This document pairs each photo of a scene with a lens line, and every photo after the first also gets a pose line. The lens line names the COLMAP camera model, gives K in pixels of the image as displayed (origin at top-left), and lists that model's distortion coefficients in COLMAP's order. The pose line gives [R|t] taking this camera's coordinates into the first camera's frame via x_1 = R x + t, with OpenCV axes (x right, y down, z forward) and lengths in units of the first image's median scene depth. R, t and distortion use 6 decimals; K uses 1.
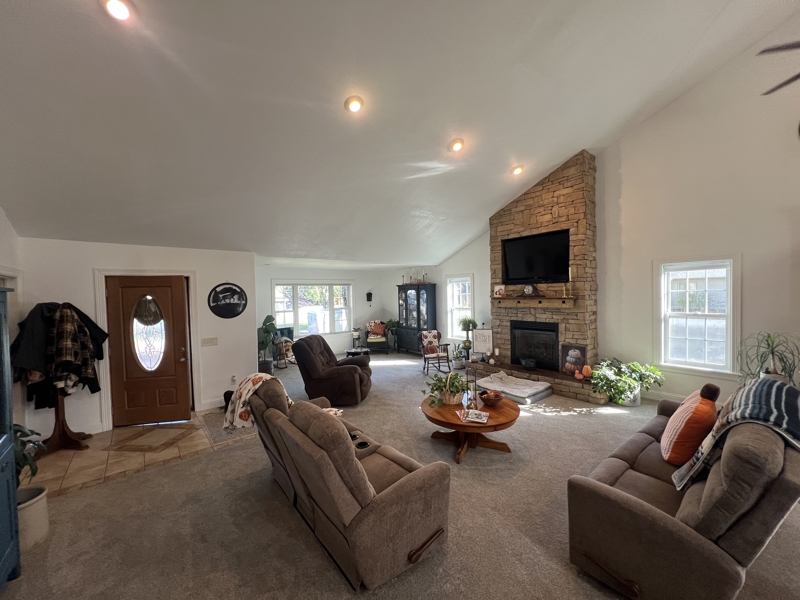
lens RADIAL K [[320.3, 0, 402.1], [0, 320.3, 301.9], [0, 0, 1]] dist [0.000513, 0.000118]
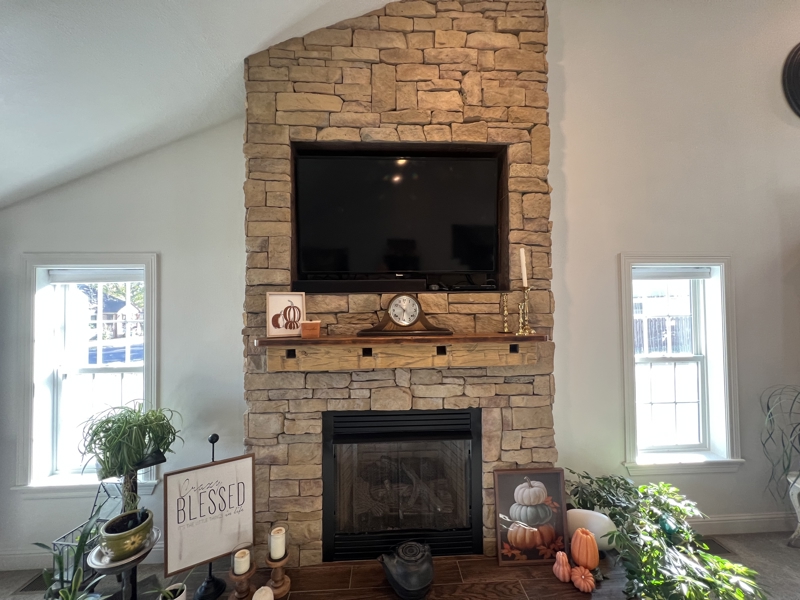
lens RADIAL K [[320.9, 0, 401.9], [0, 320.9, 301.4], [0, 0, 1]] dist [0.000030, 0.000313]
pose [[0.593624, 0.034115, 0.804019, 0.146616], [0.017279, 0.998330, -0.055117, -0.029256], [-0.804557, 0.046611, 0.592043, 0.802772]]
